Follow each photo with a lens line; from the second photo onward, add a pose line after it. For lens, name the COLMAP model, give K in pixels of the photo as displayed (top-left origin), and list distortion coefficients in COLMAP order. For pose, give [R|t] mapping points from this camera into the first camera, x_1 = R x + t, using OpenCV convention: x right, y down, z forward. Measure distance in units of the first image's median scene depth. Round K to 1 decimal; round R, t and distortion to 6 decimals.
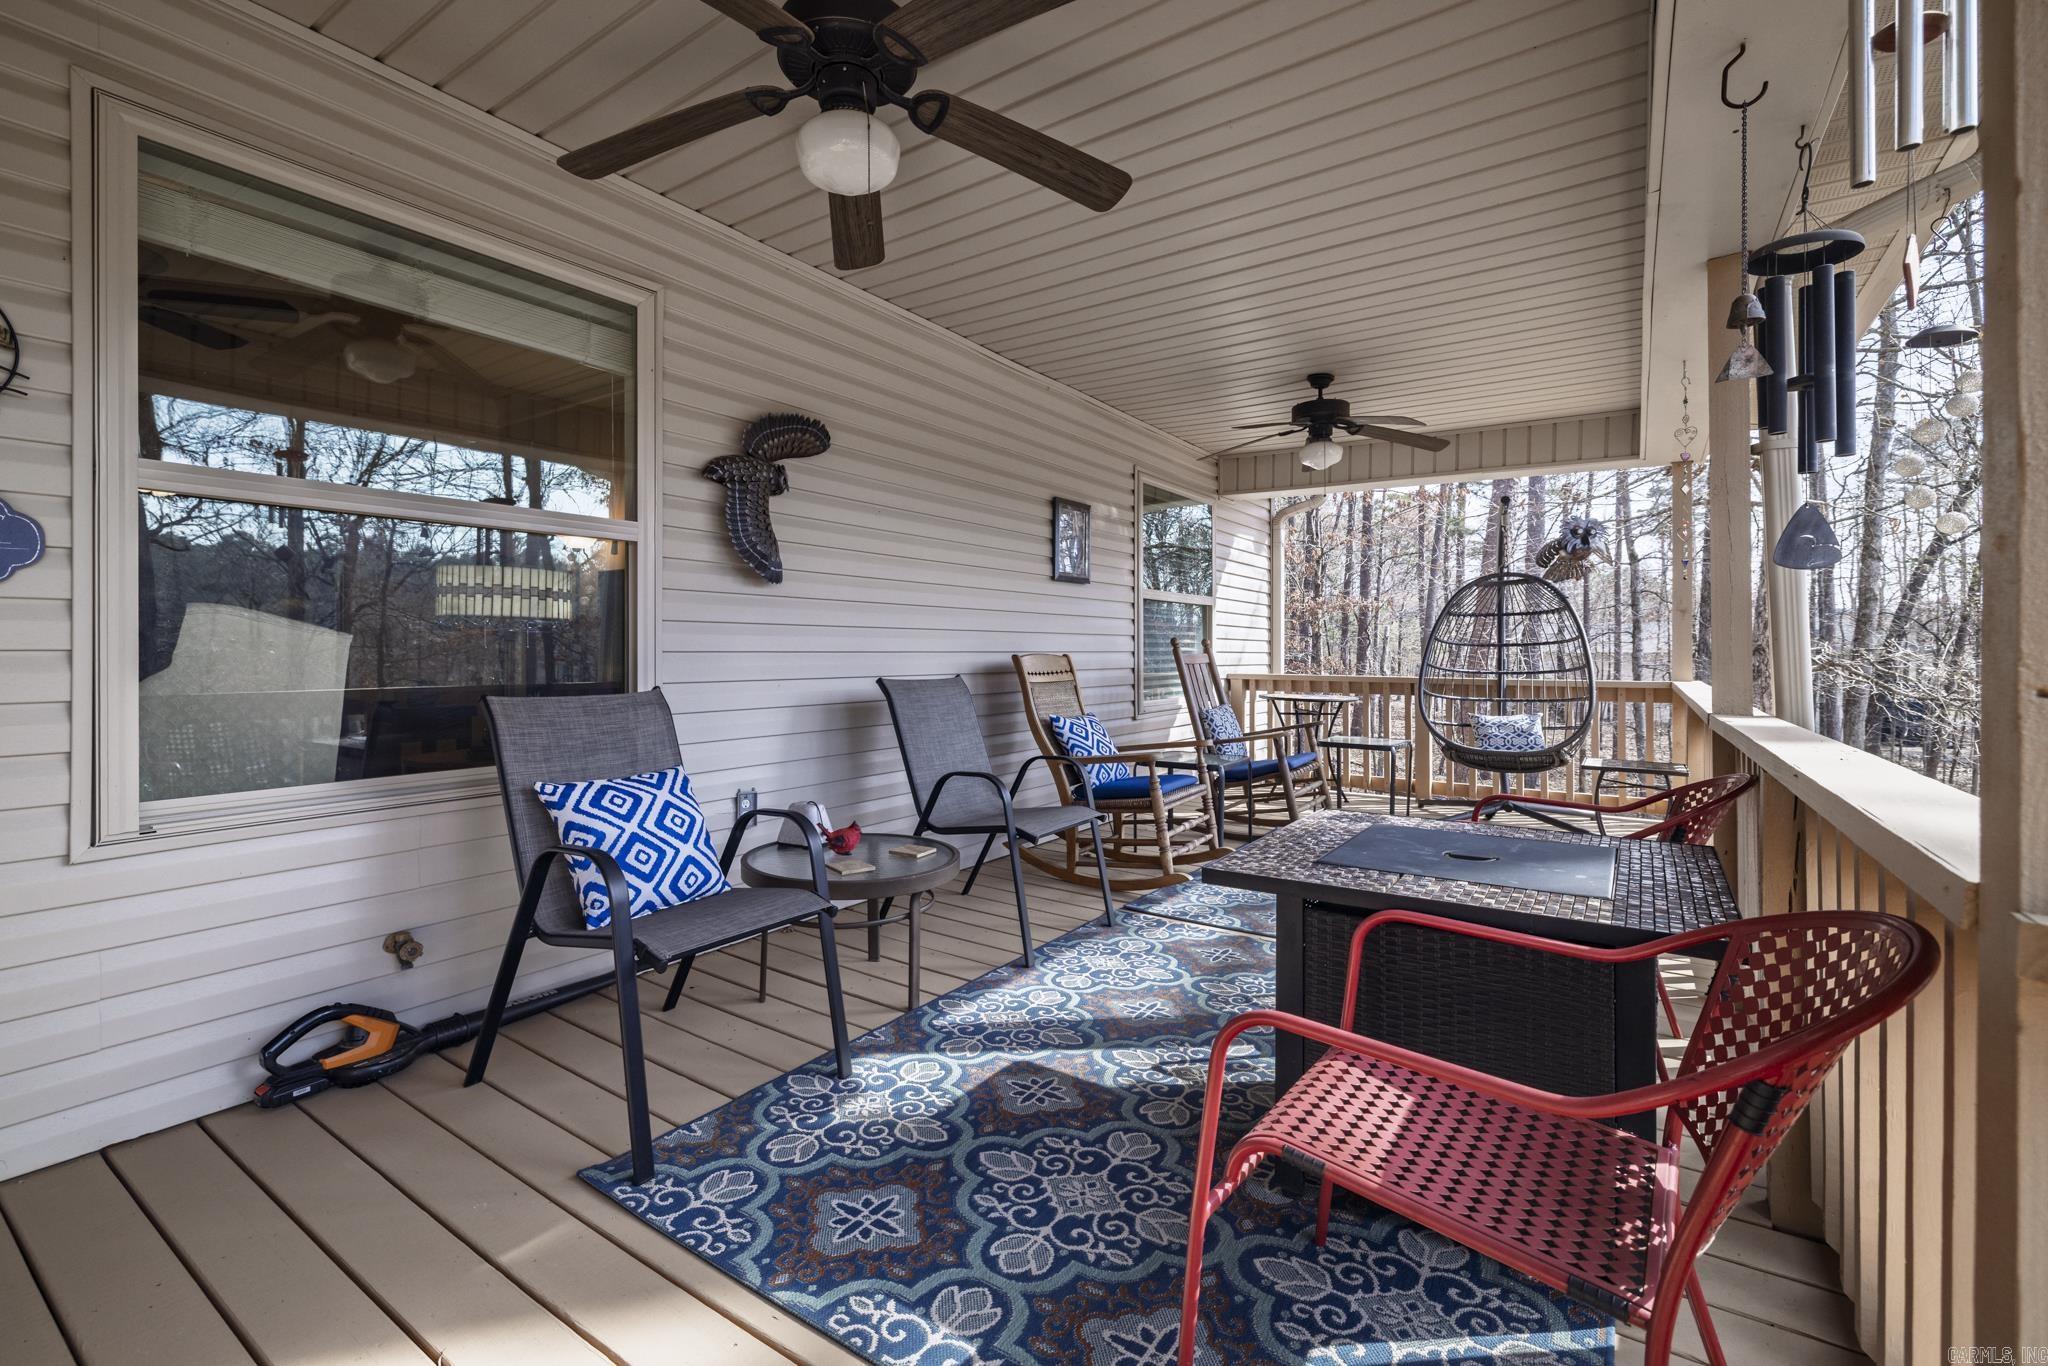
lens RADIAL K [[882.0, 0, 1008.0], [0, 882.0, 653.6], [0, 0, 1]] dist [-0.002933, -0.000124]
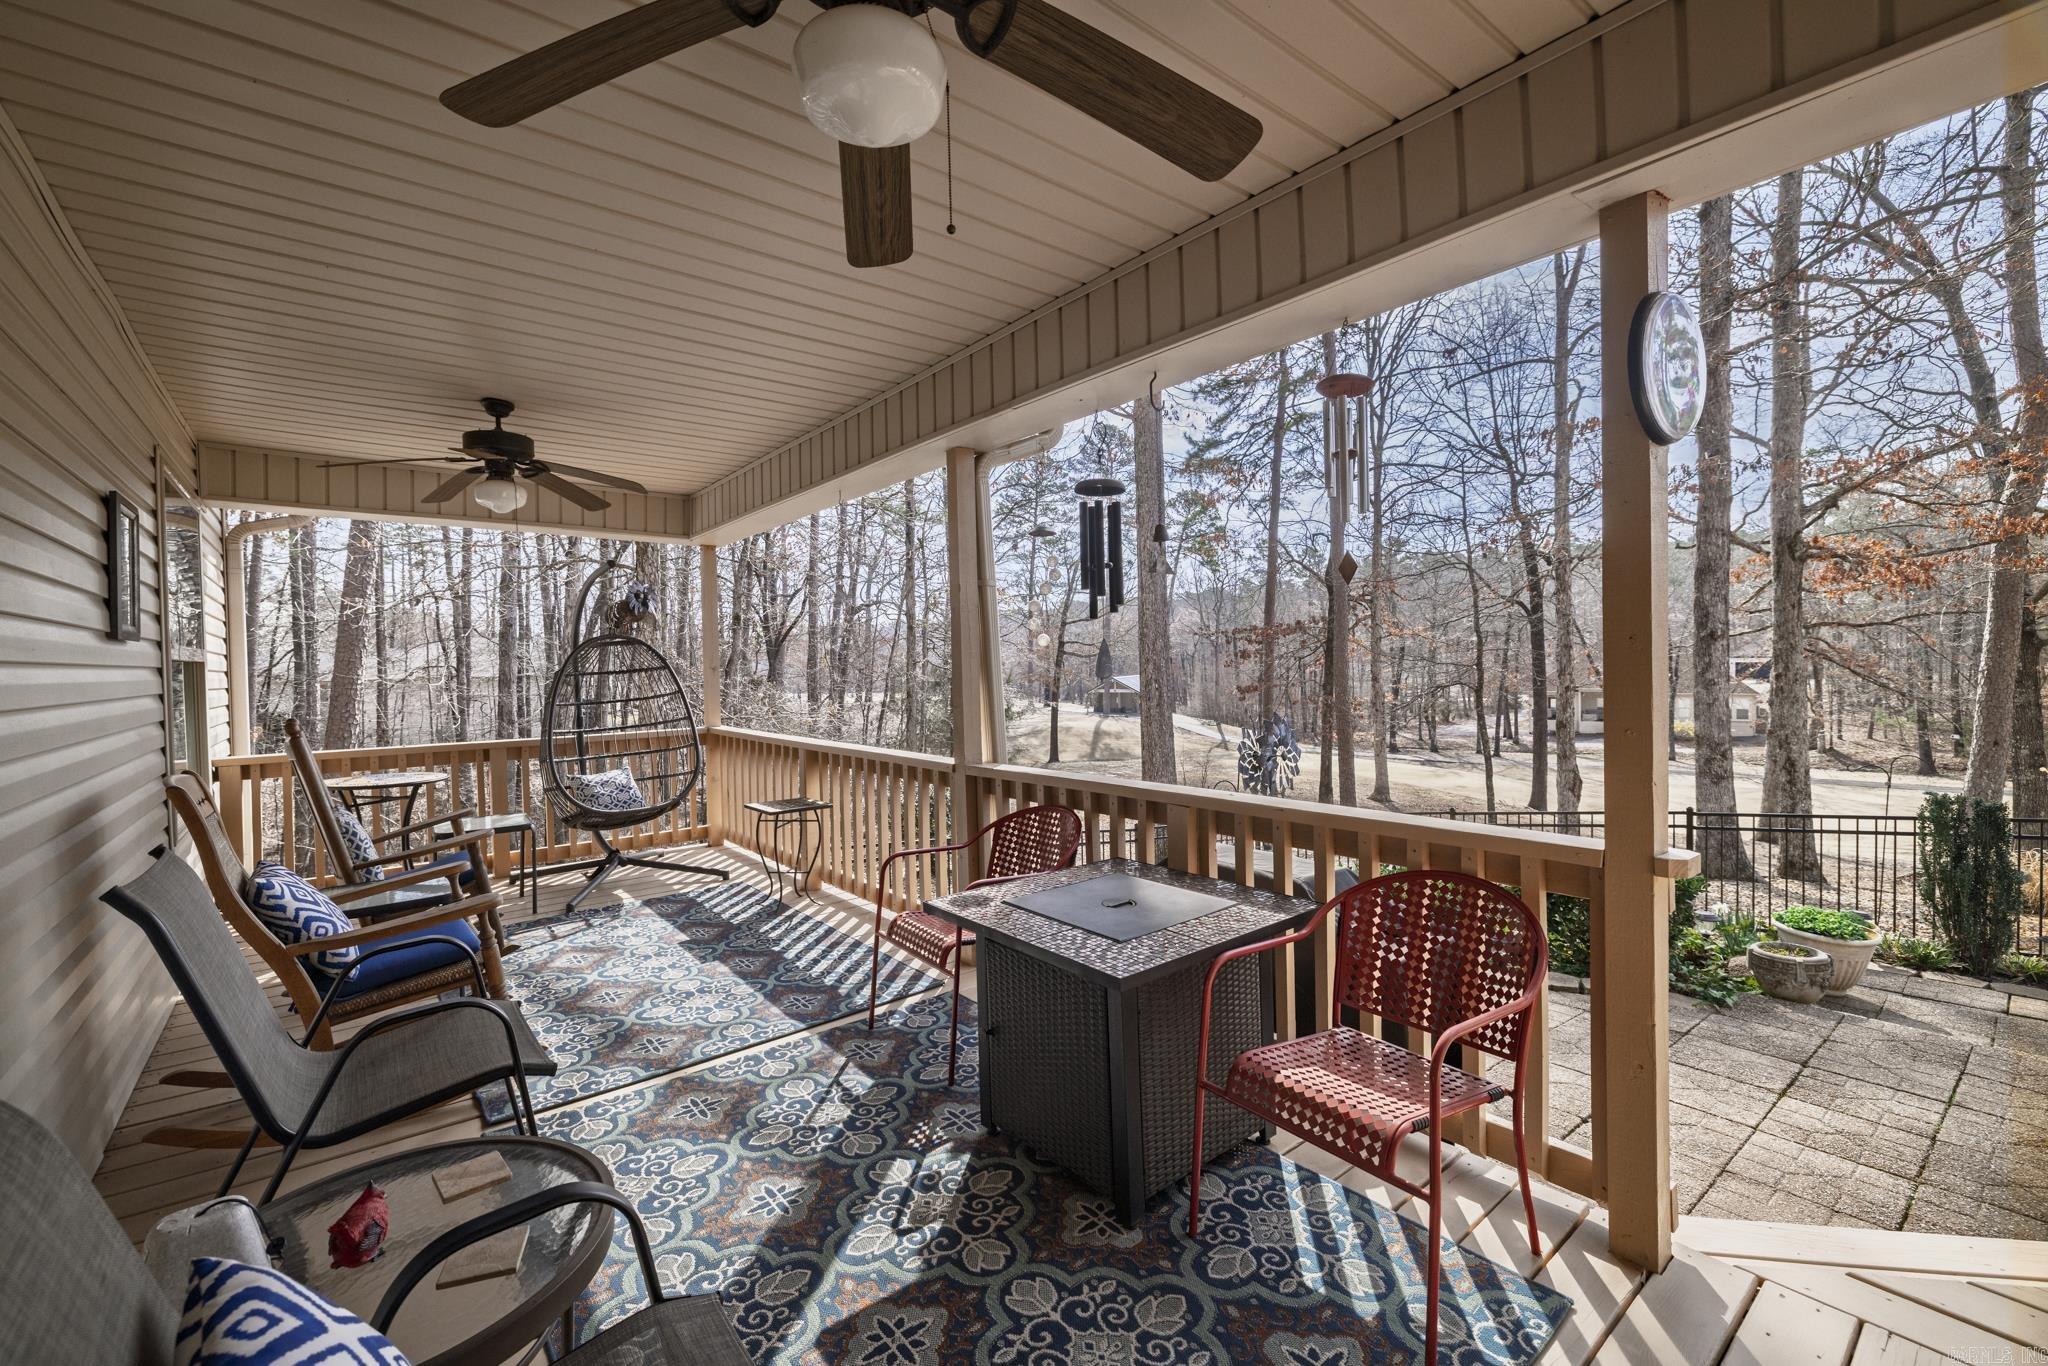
lens RADIAL K [[882.0, 0, 1014.3], [0, 882.0, 666.6], [0, 0, 1]] dist [-0.002933, -0.000124]
pose [[0.301096, -0.014627, 0.953482, -0.497615], [0.027491, 0.999600, 0.006653, -0.088063], [-0.953198, 0.024209, 0.301377, 0.458318]]
